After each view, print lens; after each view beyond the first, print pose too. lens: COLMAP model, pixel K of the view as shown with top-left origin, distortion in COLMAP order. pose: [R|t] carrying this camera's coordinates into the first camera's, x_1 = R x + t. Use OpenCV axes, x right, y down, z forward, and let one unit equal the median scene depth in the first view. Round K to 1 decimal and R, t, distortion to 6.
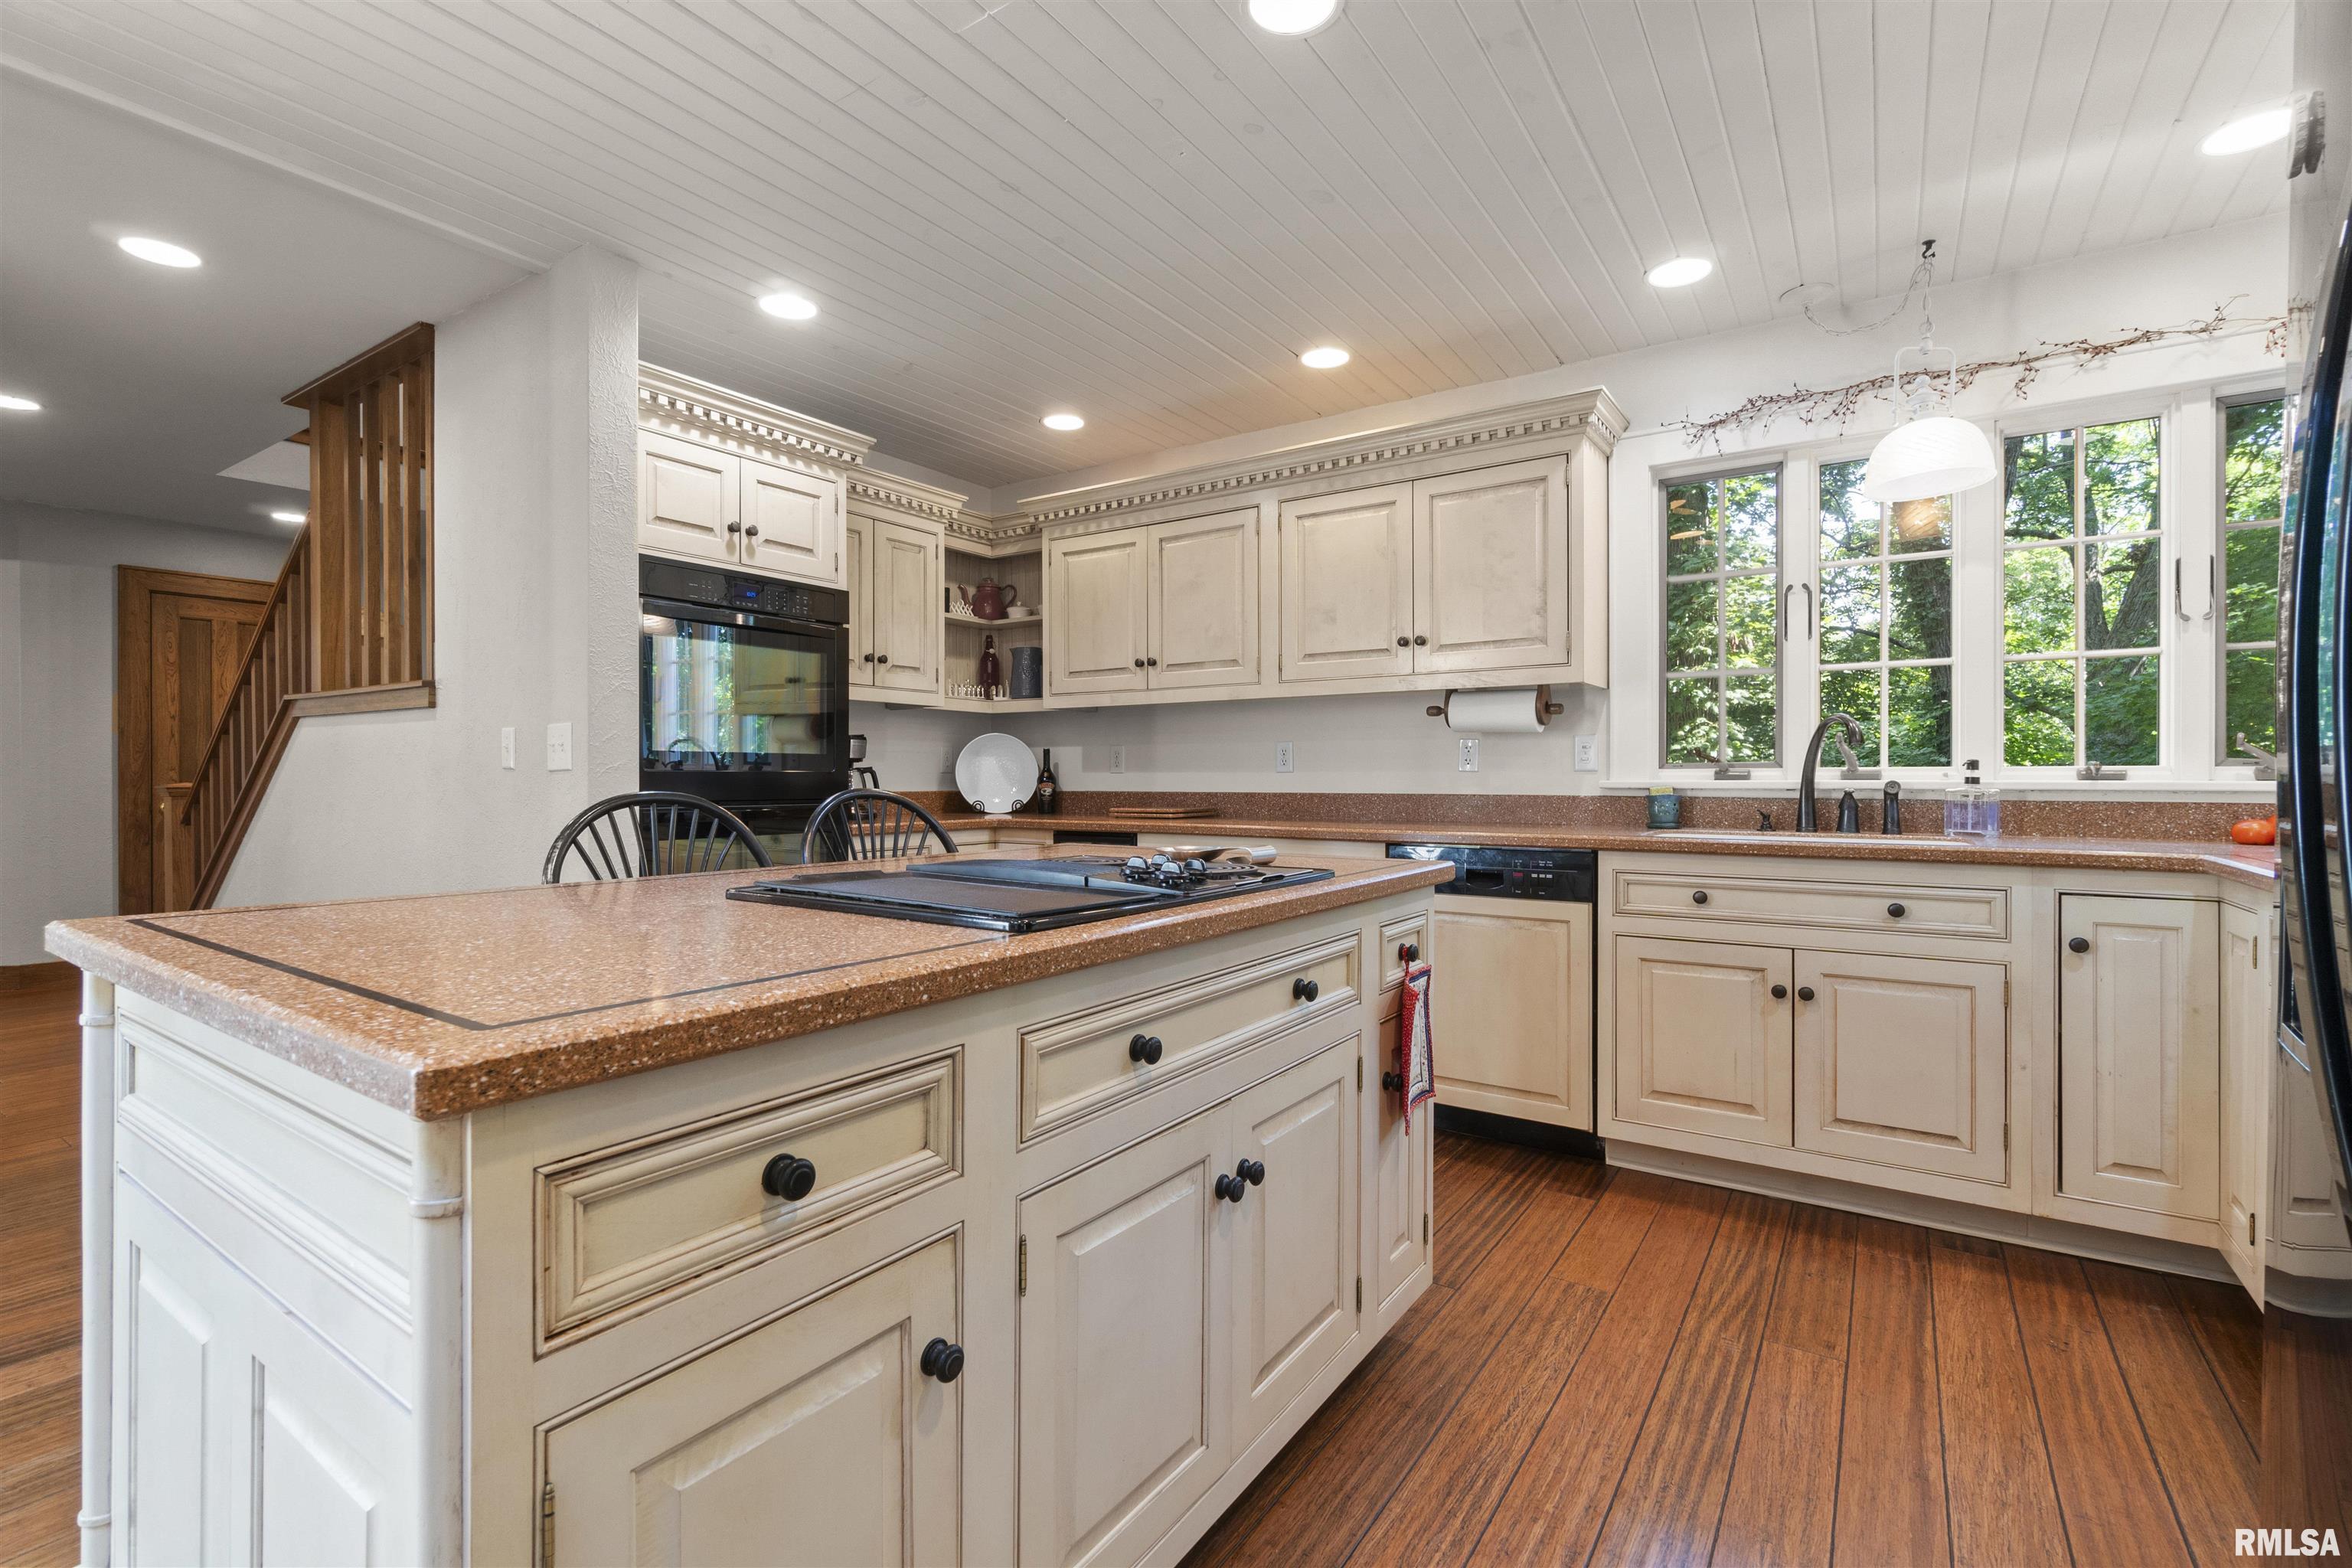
lens RADIAL K [[1033.4, 0, 1177.4], [0, 1033.4, 776.5], [0, 0, 1]] dist [-0.001271, -0.000125]
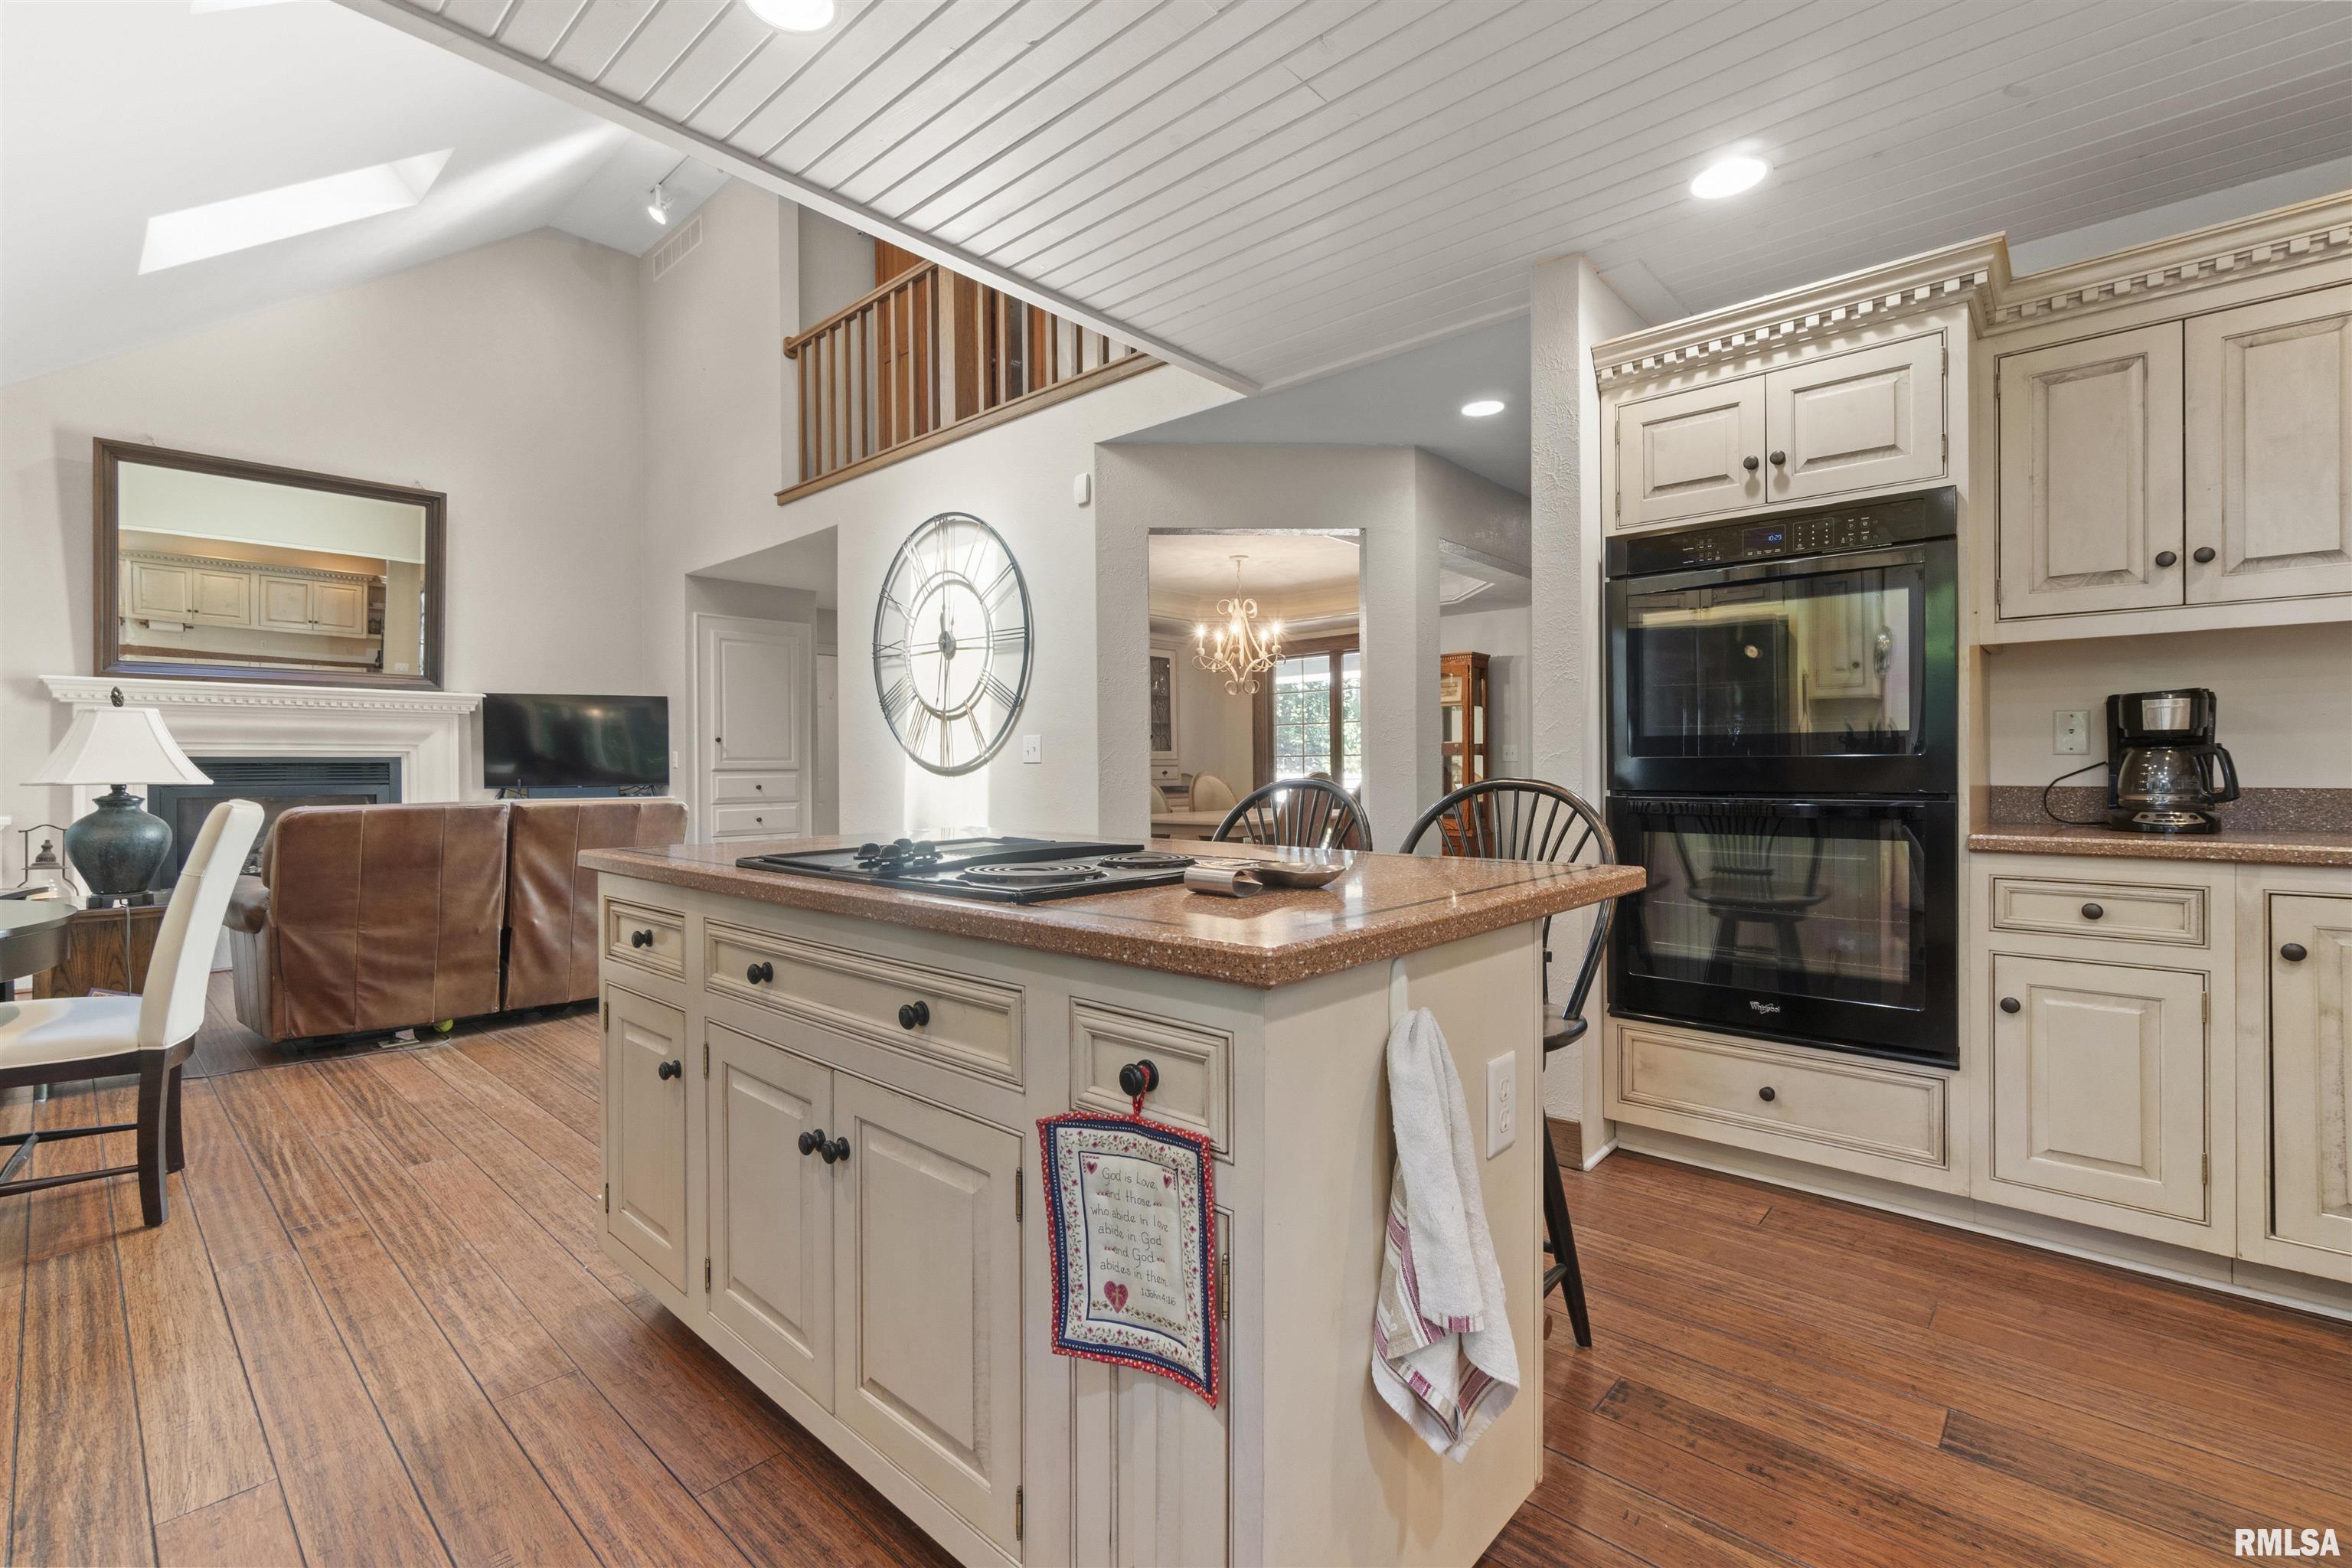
lens RADIAL K [[1033.4, 0, 1177.4], [0, 1033.4, 776.5], [0, 0, 1]] dist [-0.001271, -0.000125]
pose [[-0.137877, 0.008190, -0.990415, 0.448107], [0.004238, 0.999962, 0.007679, 0.002127], [0.990440, -0.003139, -0.137907, 0.639706]]
